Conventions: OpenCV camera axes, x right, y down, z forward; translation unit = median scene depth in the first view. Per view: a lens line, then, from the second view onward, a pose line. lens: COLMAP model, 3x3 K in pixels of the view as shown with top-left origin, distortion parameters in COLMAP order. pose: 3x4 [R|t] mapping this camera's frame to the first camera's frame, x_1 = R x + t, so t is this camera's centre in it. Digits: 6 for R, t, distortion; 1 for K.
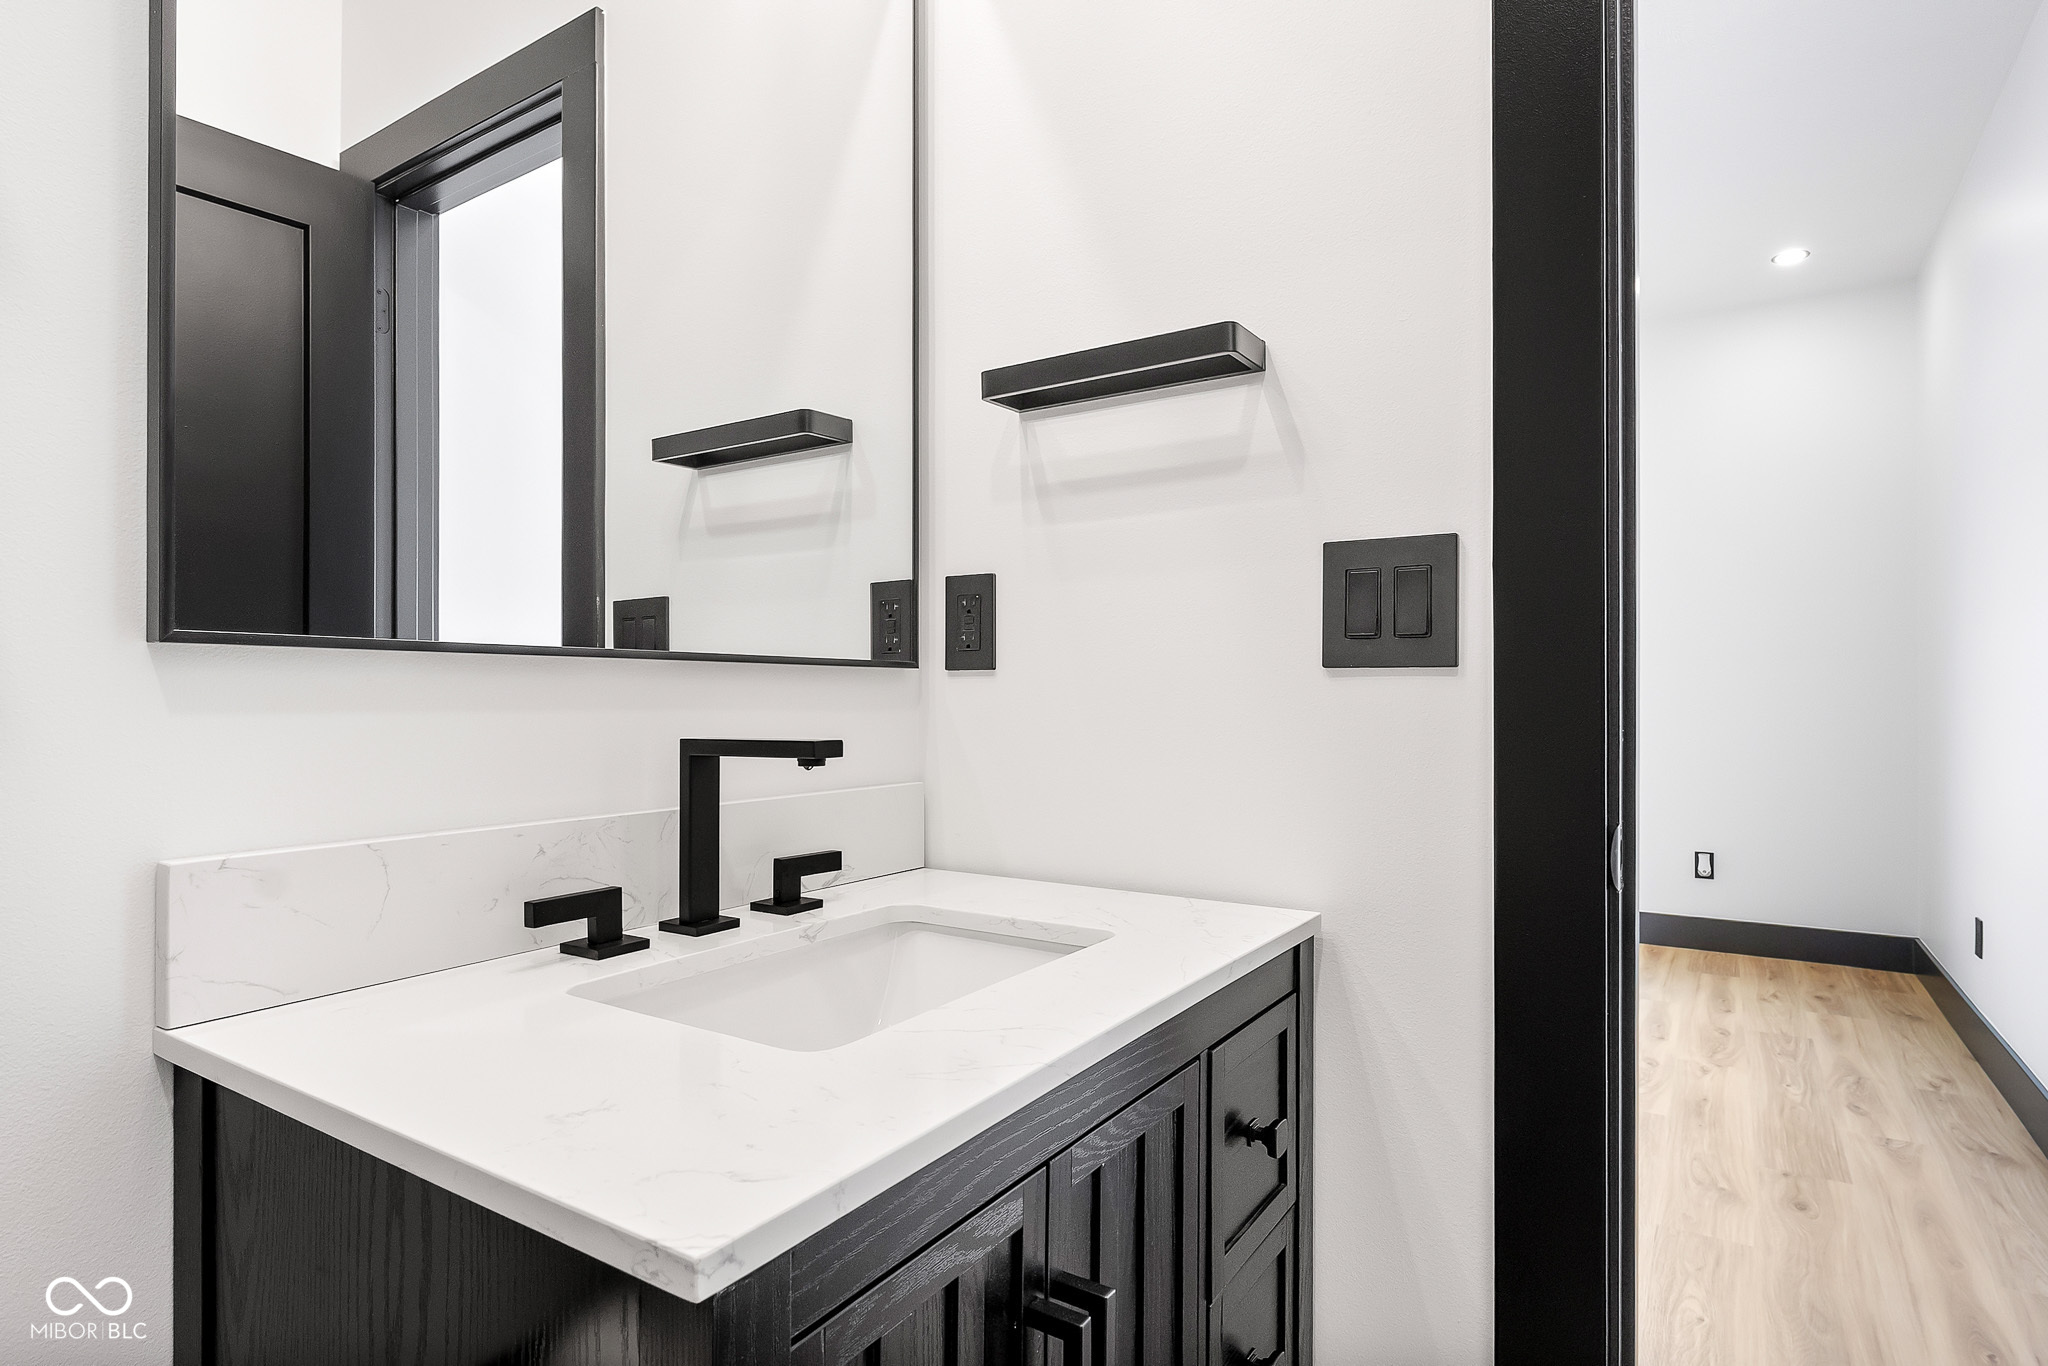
lens RADIAL K [[1080.0, 0, 1024.0], [0, 1080.0, 683.0], [0, 0, 1]] dist [-0.002396, -0.000648]
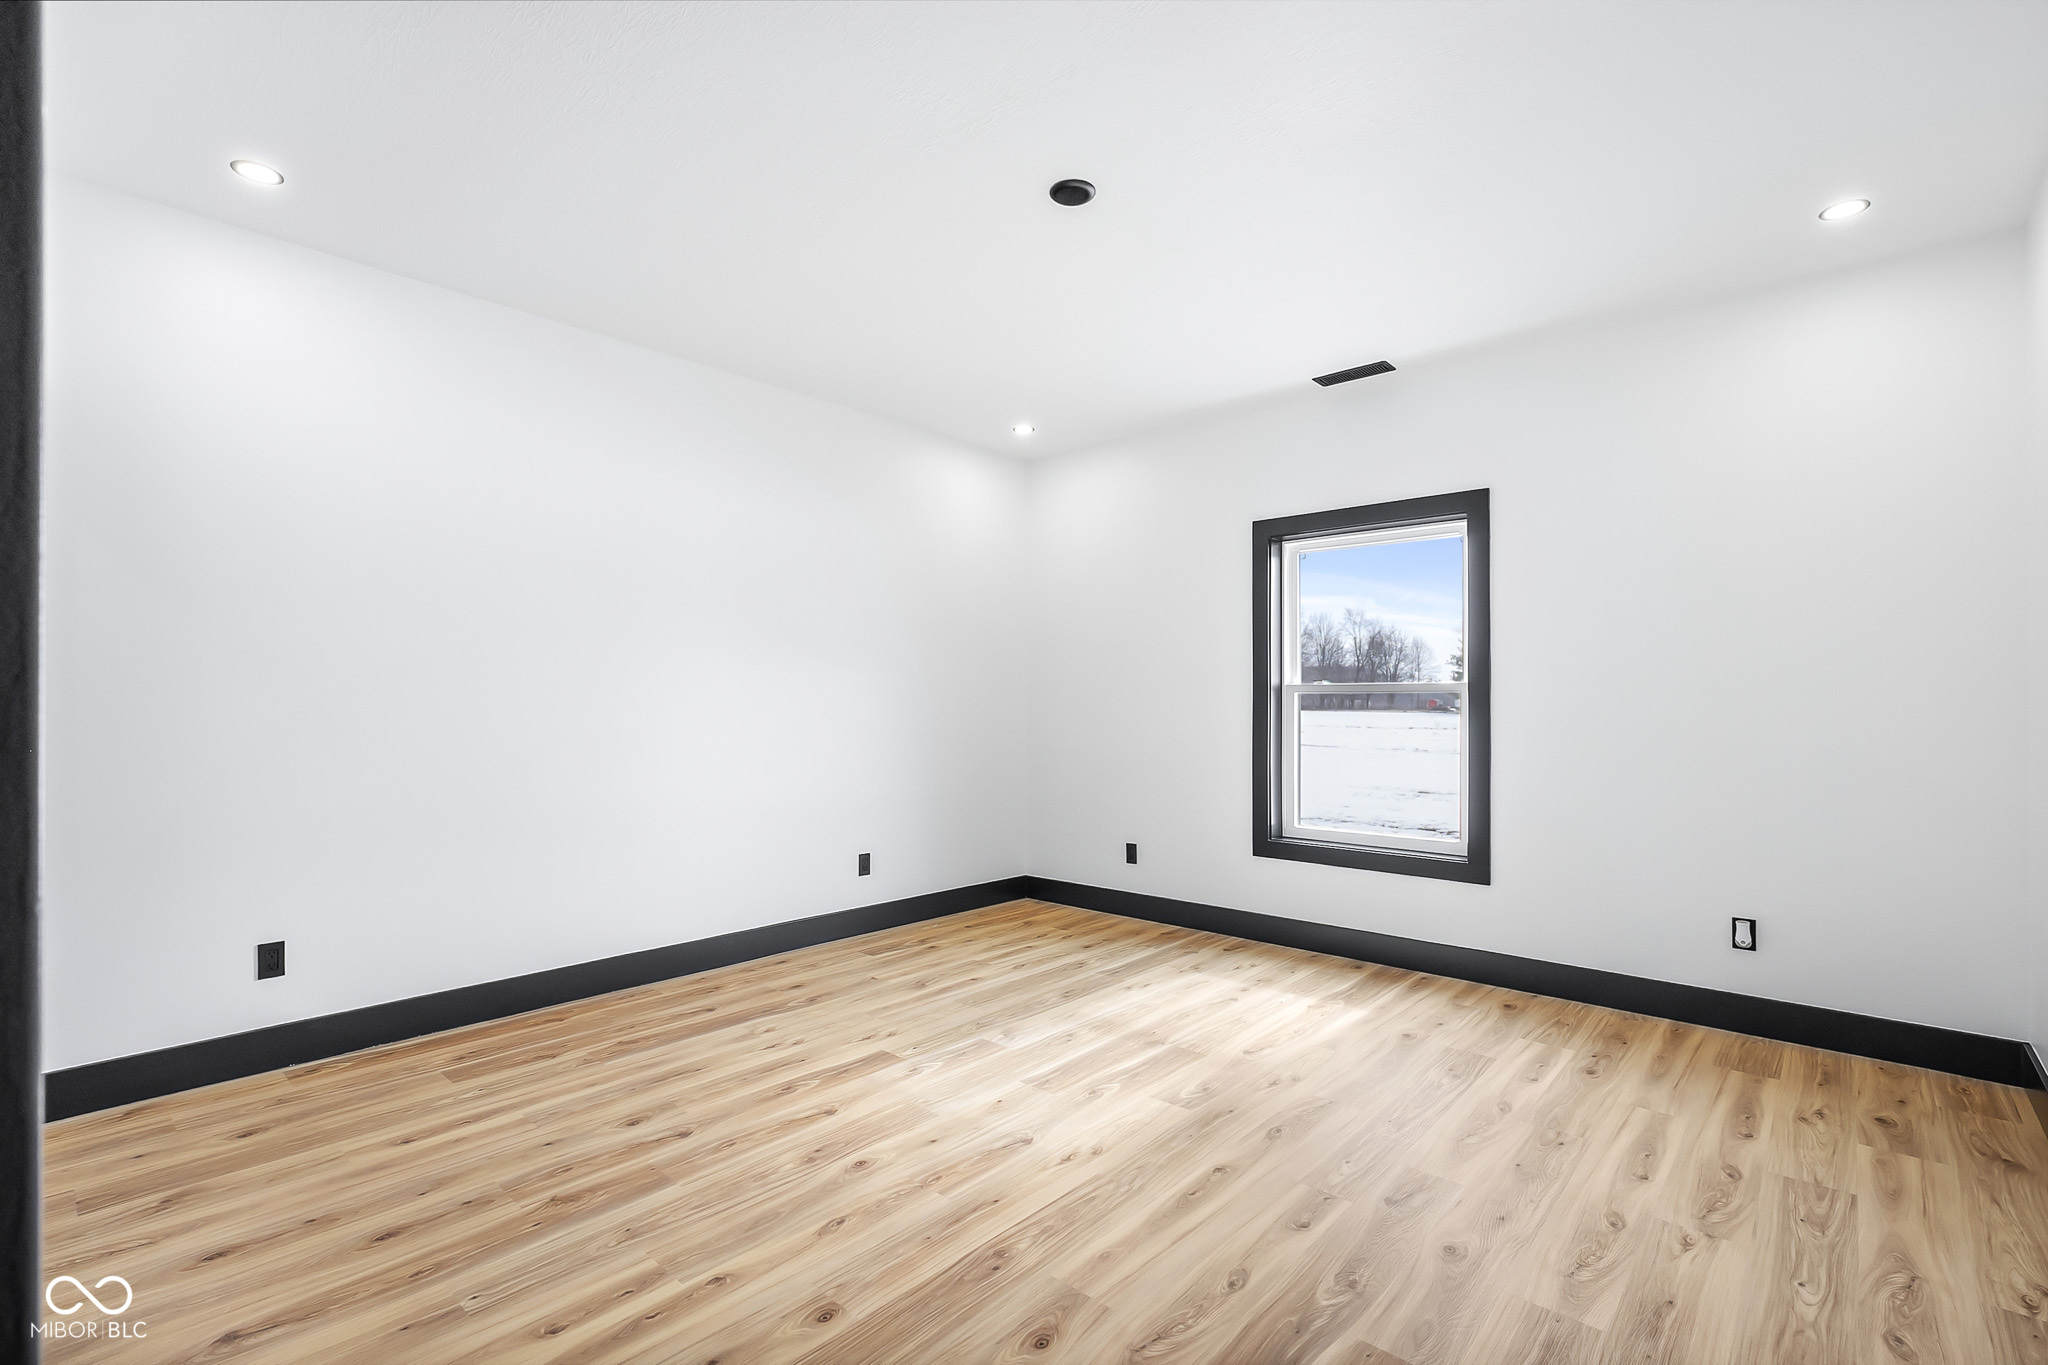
lens RADIAL K [[919.8, 0, 1020.8], [0, 919.8, 693.1], [0, 0, 1]] dist [-0.001623, -0.000667]
pose [[0.987017, -0.003122, -0.160586, 0.246071], [0.002751, 0.999993, -0.002533, -0.030819], [0.160593, 0.002058, 0.987019, 0.252740]]
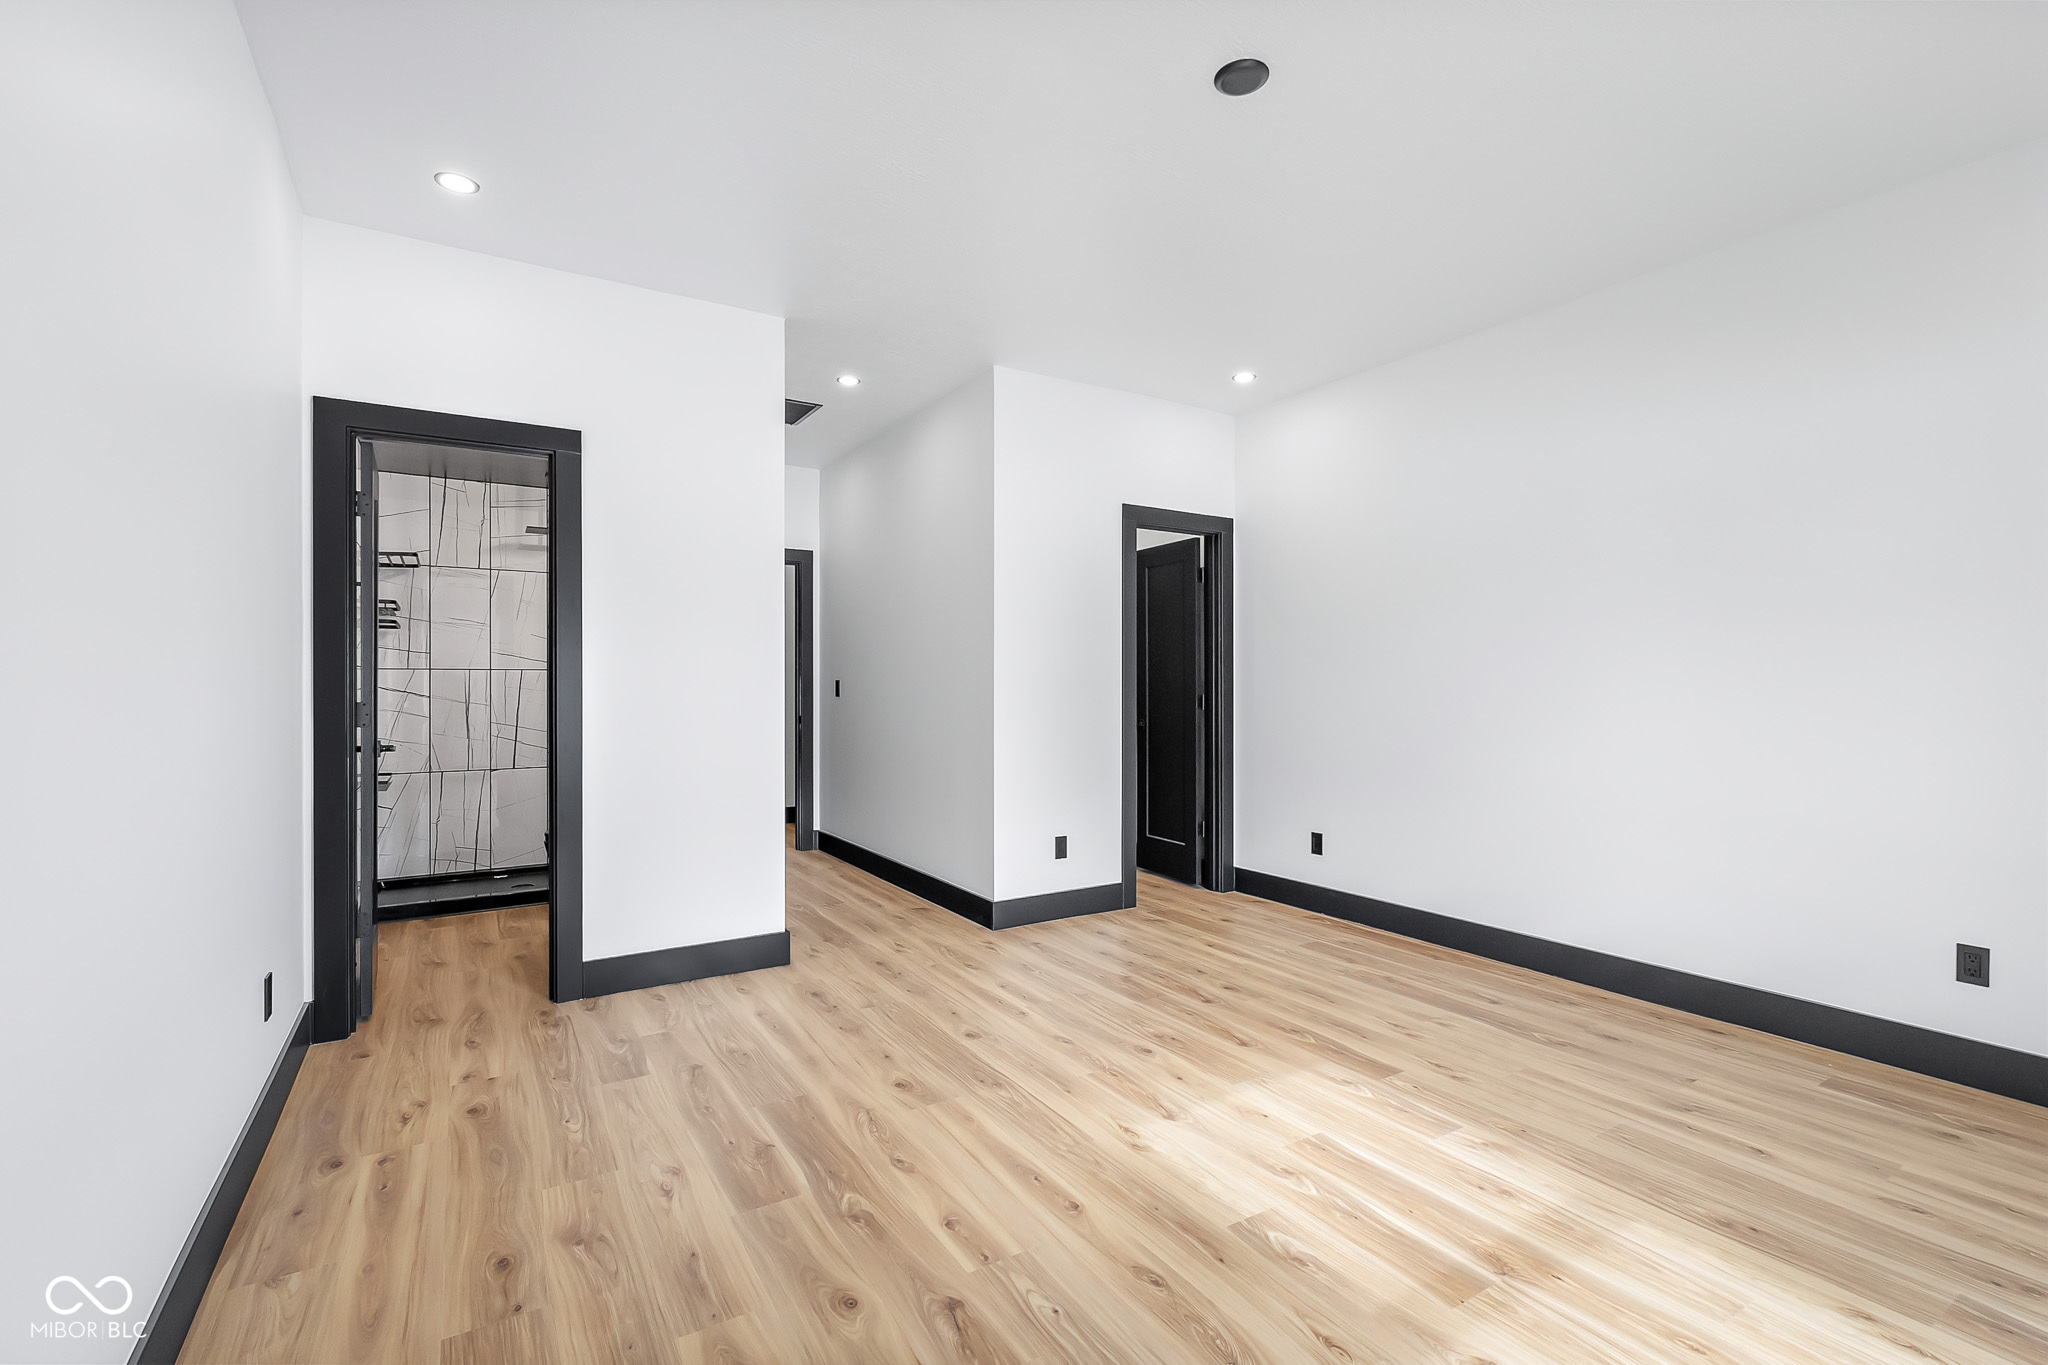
lens RADIAL K [[898.8, 0, 1020.7], [0, 898.8, 687.3], [0, 0, 1]] dist [-0.001500, -0.000312]
pose [[-0.428509, -0.000902, -0.903537, 0.841970], [0.008638, 0.999950, -0.005095, -0.018098], [0.903496, -0.009988, -0.428480, 1.191964]]
